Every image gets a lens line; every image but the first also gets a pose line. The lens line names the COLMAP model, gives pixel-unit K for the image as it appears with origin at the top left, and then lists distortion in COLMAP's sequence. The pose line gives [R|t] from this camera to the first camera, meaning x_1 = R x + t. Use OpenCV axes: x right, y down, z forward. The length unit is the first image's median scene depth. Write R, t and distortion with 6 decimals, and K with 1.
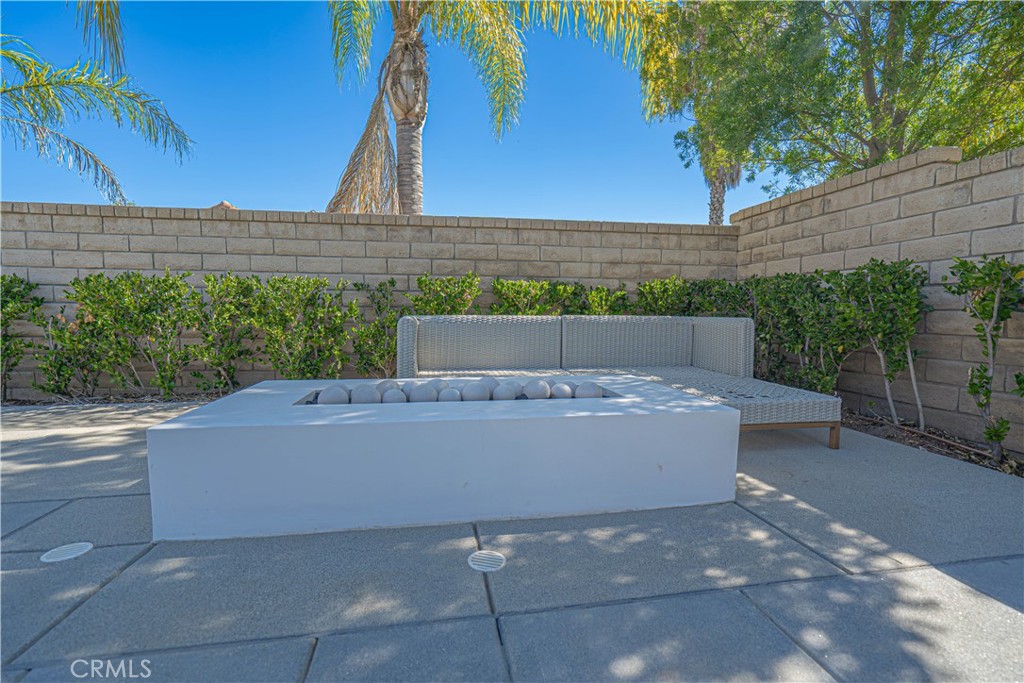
lens RADIAL K [[462.4, 0, 514.2], [0, 462.4, 345.1], [0, 0, 1]] dist [-0.005798, 0.001011]
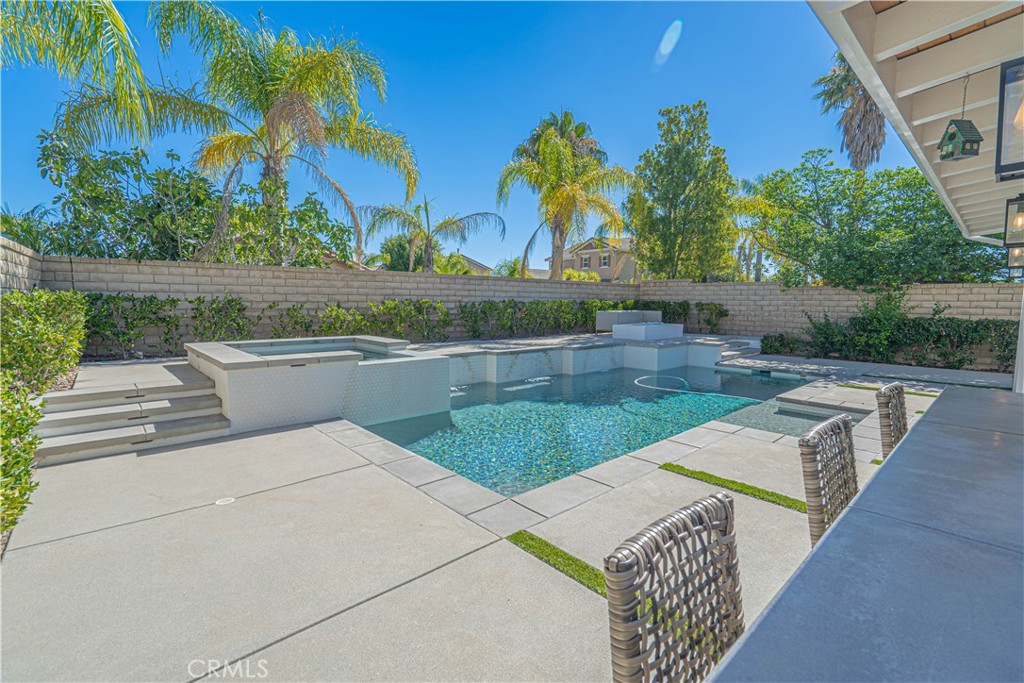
lens RADIAL K [[455.7, 0, 518.0], [0, 455.7, 348.0], [0, 0, 1]] dist [-0.002928, -0.000148]
pose [[0.845584, -0.055269, 0.530973, -2.425757], [0.034377, 0.998199, 0.049157, 0.028538], [-0.532734, -0.023313, 0.845962, -1.628712]]
